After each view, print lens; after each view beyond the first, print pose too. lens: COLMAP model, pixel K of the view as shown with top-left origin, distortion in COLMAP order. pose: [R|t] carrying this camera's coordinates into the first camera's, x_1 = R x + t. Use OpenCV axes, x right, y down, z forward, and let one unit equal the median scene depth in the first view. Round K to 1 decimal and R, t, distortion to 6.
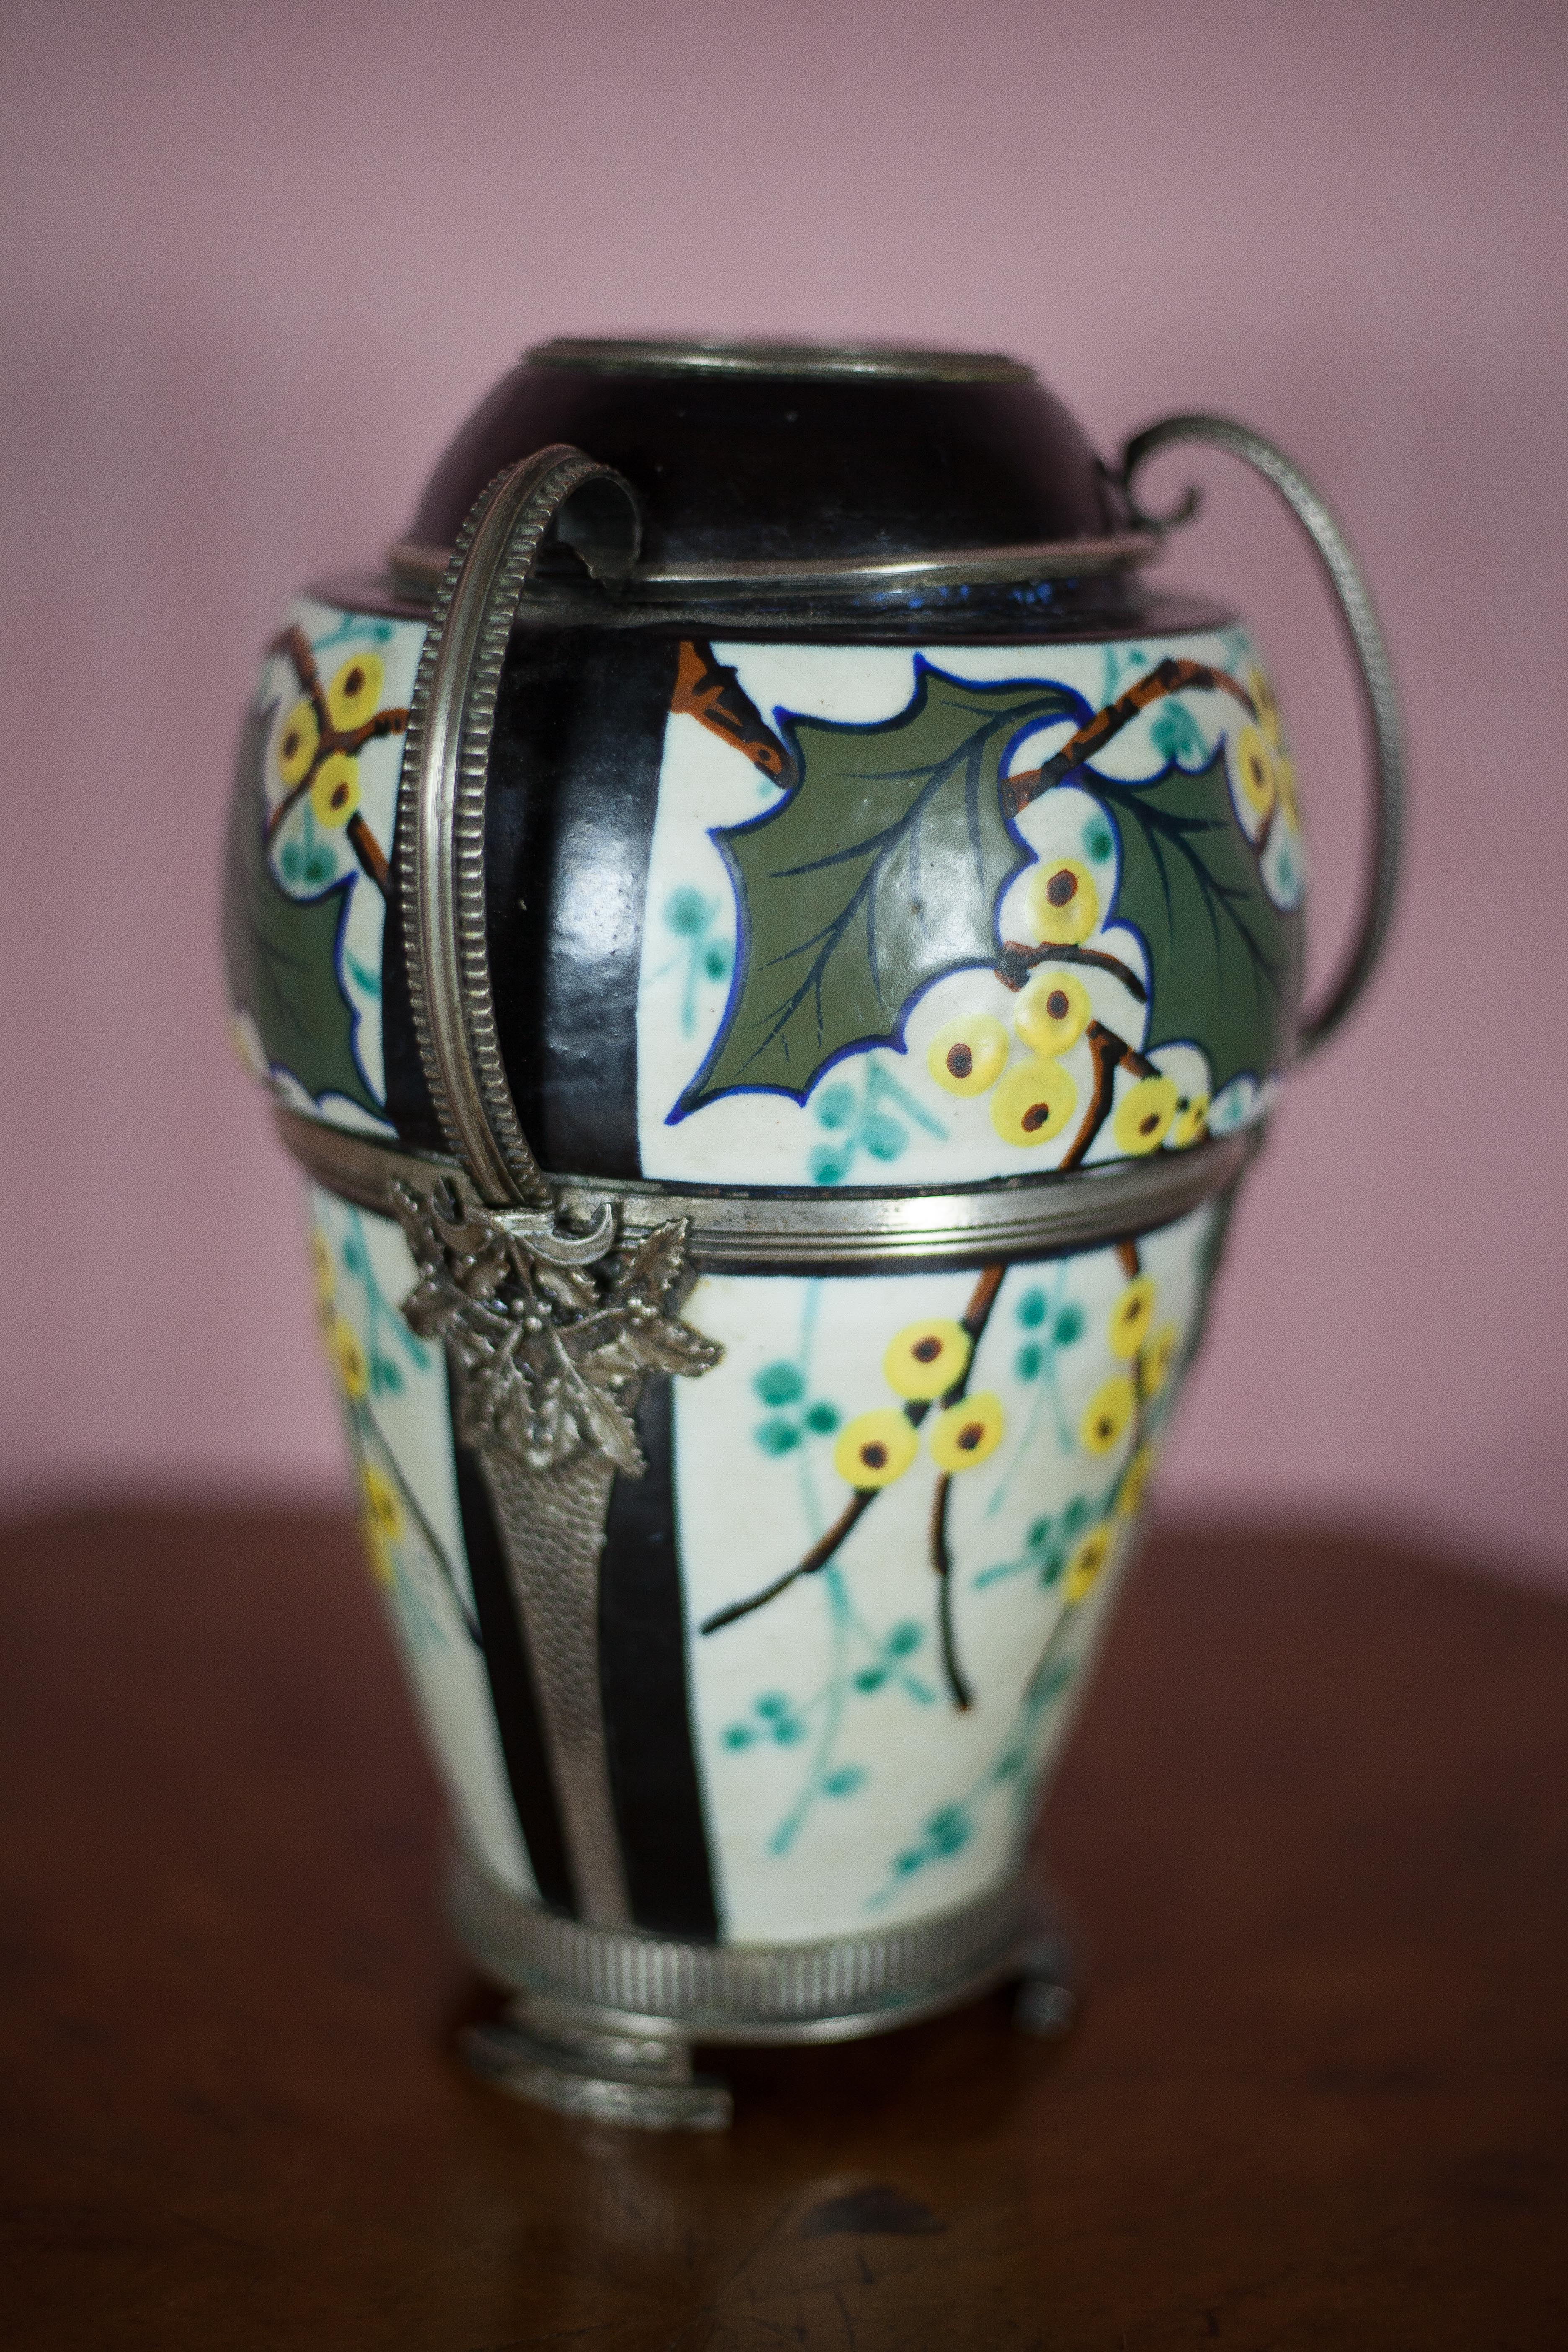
lens RADIAL K [[3597.4, 0, 784.0], [0, 3597.4, 1176.0], [0, 0, 1]] dist [-0.003880, 0.005232]
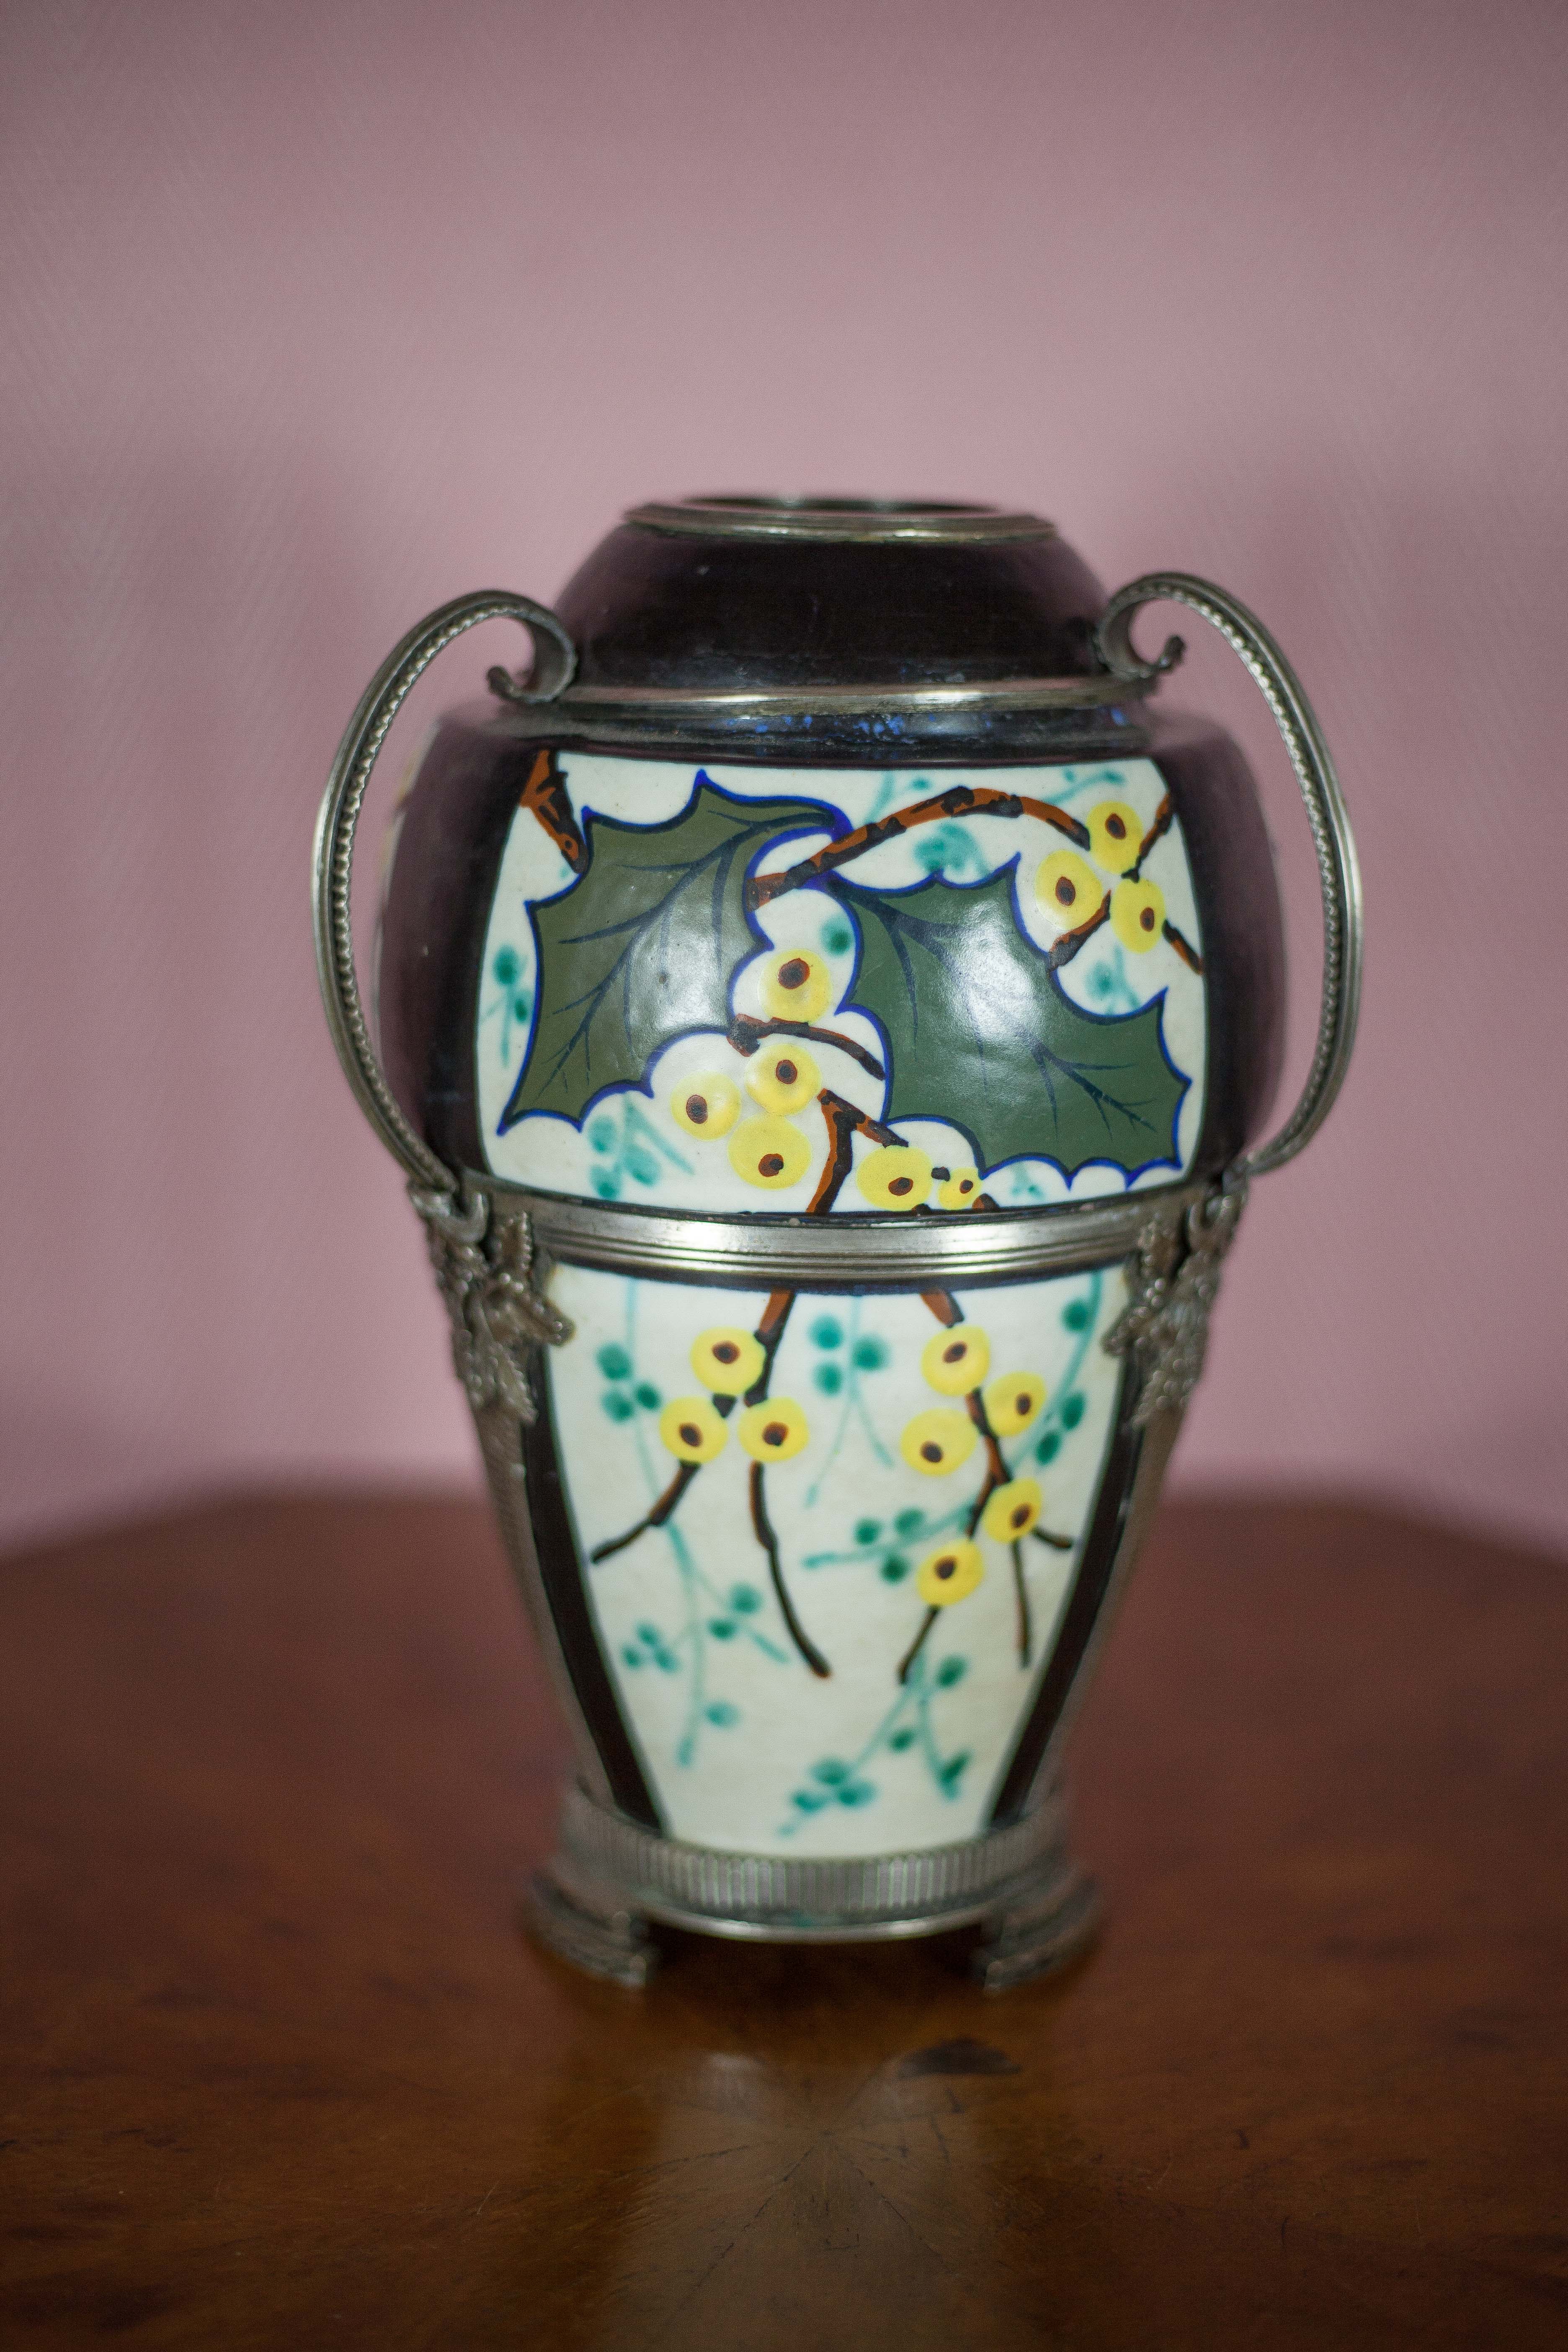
lens RADIAL K [[3597.4, 0, 784.0], [0, 3597.4, 1176.0], [0, 0, 1]] dist [-0.003880, 0.005232]
pose [[0.828794, 0.116333, -0.547328, 0.717834], [-0.125604, 0.991866, 0.020623, -0.037470], [0.545275, 0.051654, 0.836664, 0.011867]]
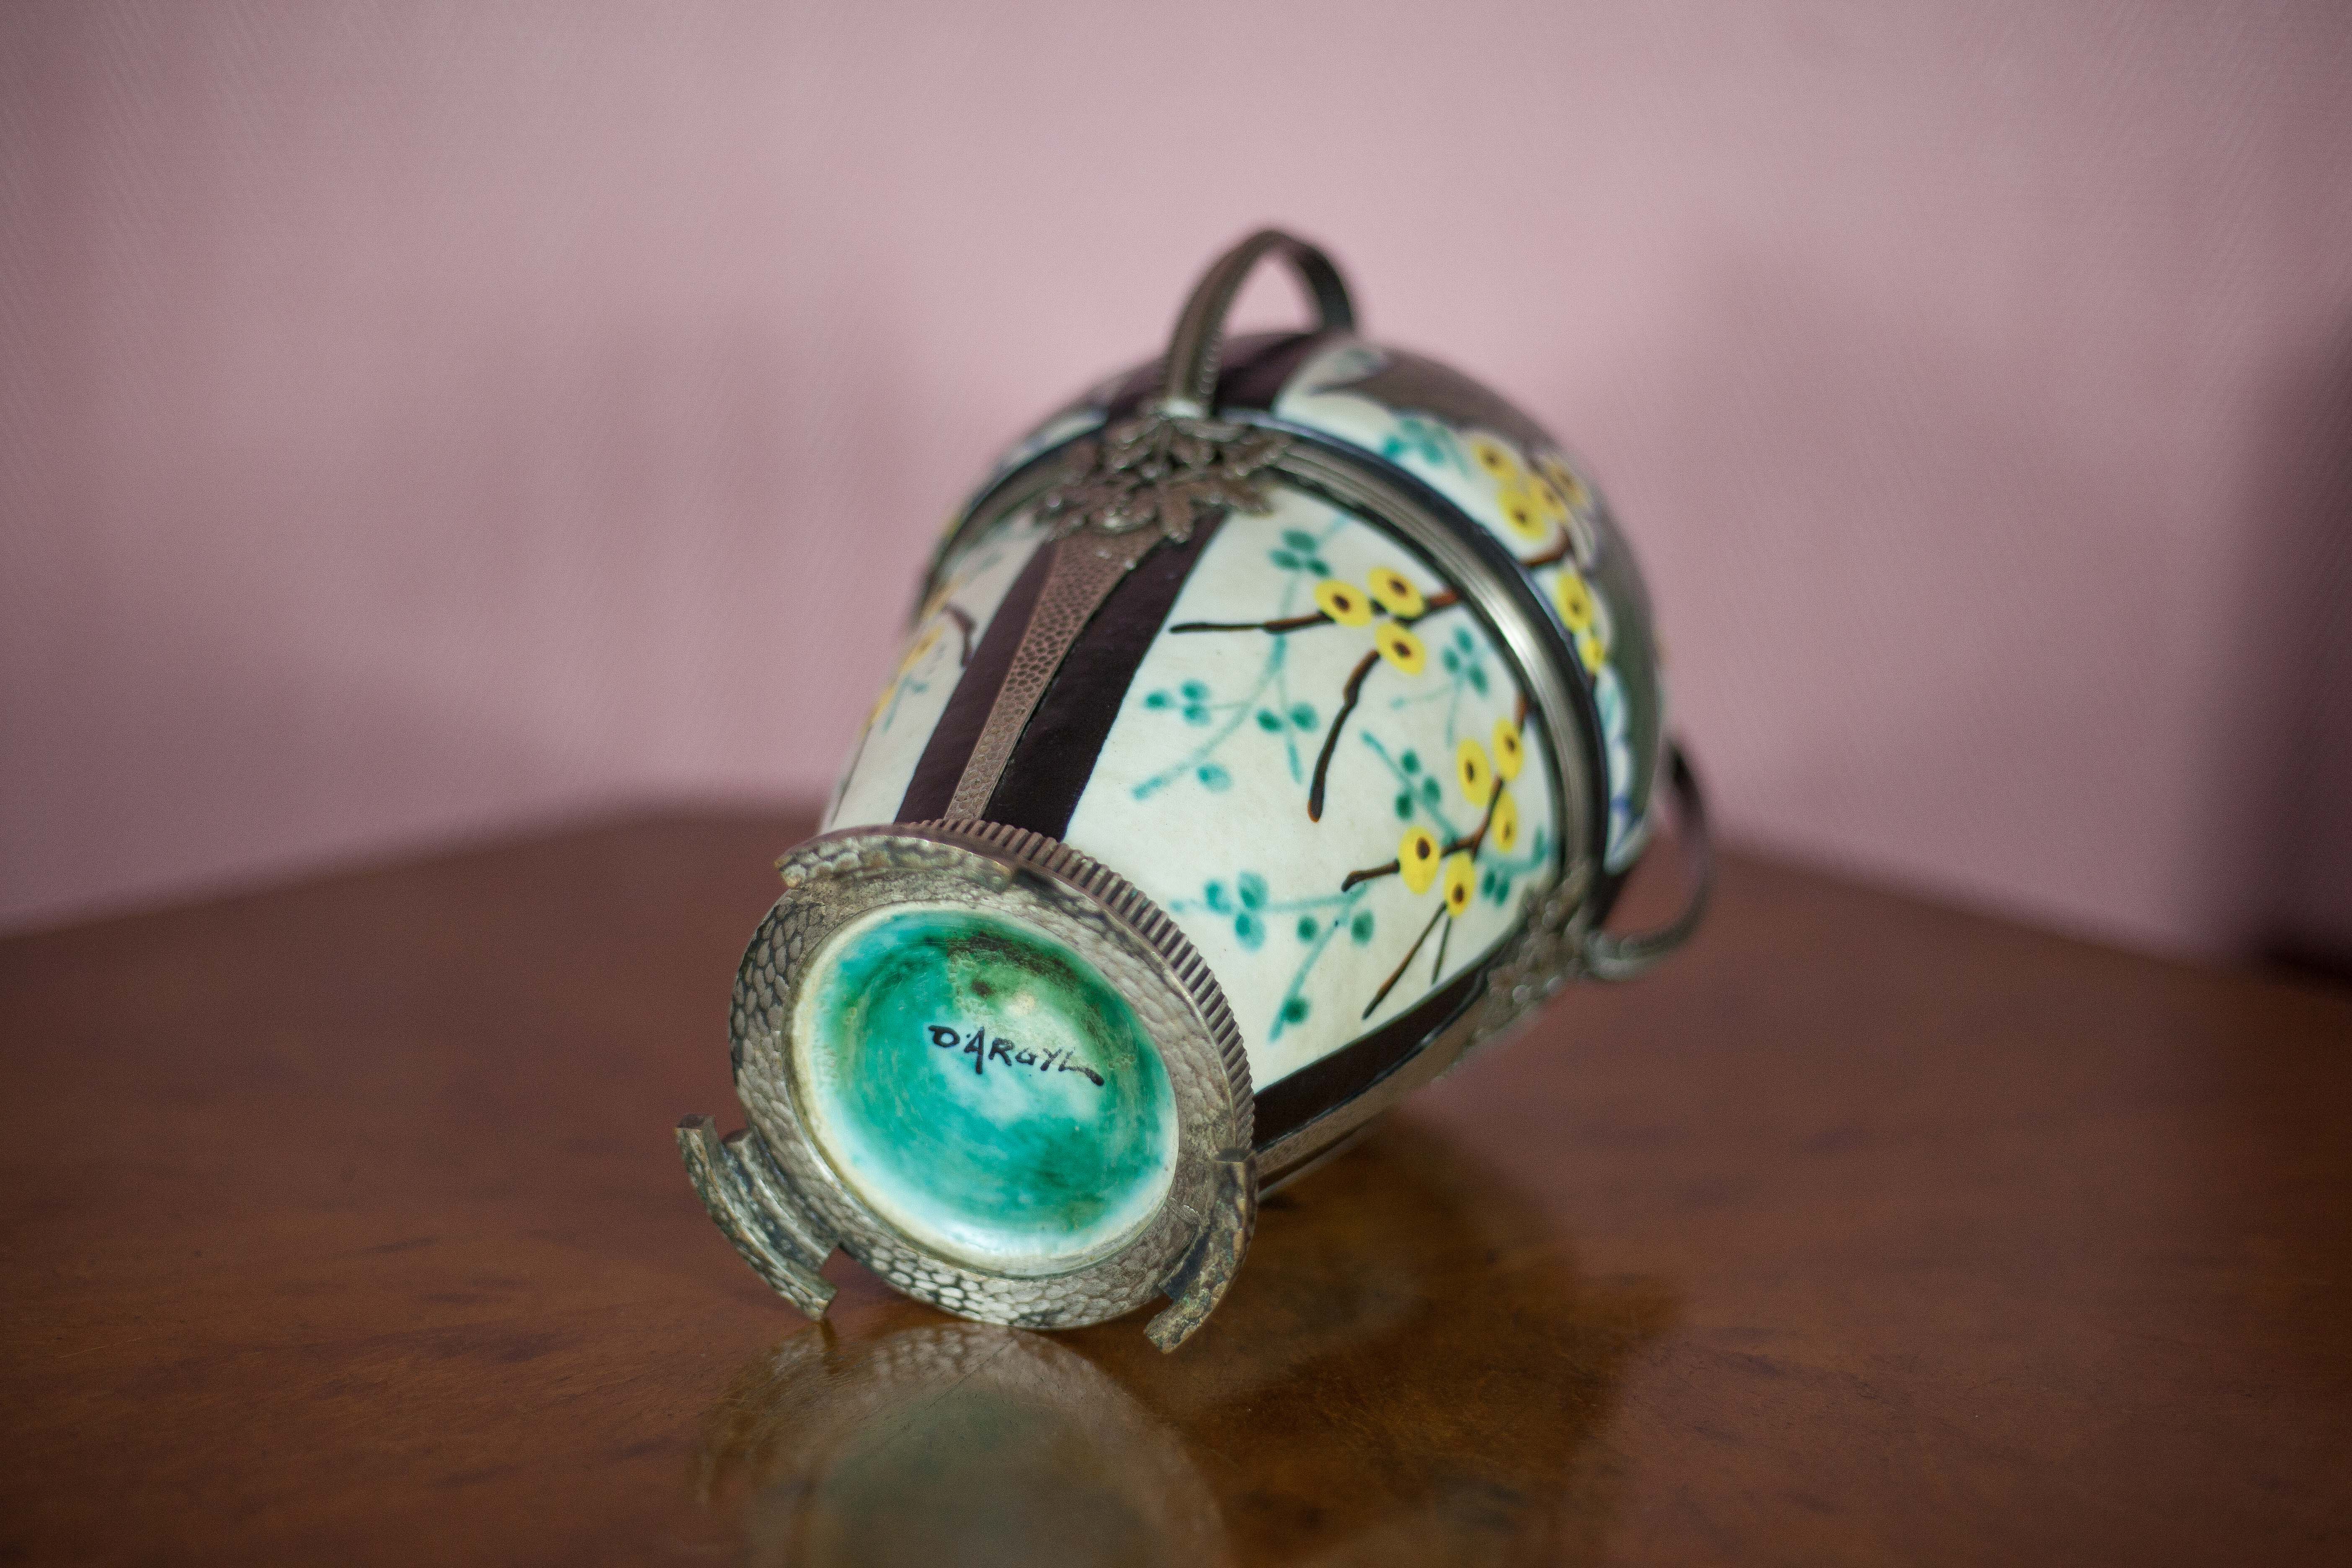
lens RADIAL K [[3597.4, 0, 1176.0], [0, 3597.4, 784.0], [0, 0, 1]] dist [-0.003880, 0.005232]
pose [[0.909754, 0.383953, -0.157886, 0.215096], [-0.258318, 0.225820, -0.939296, 1.425937], [-0.324992, 0.895313, 0.304622, 0.689859]]
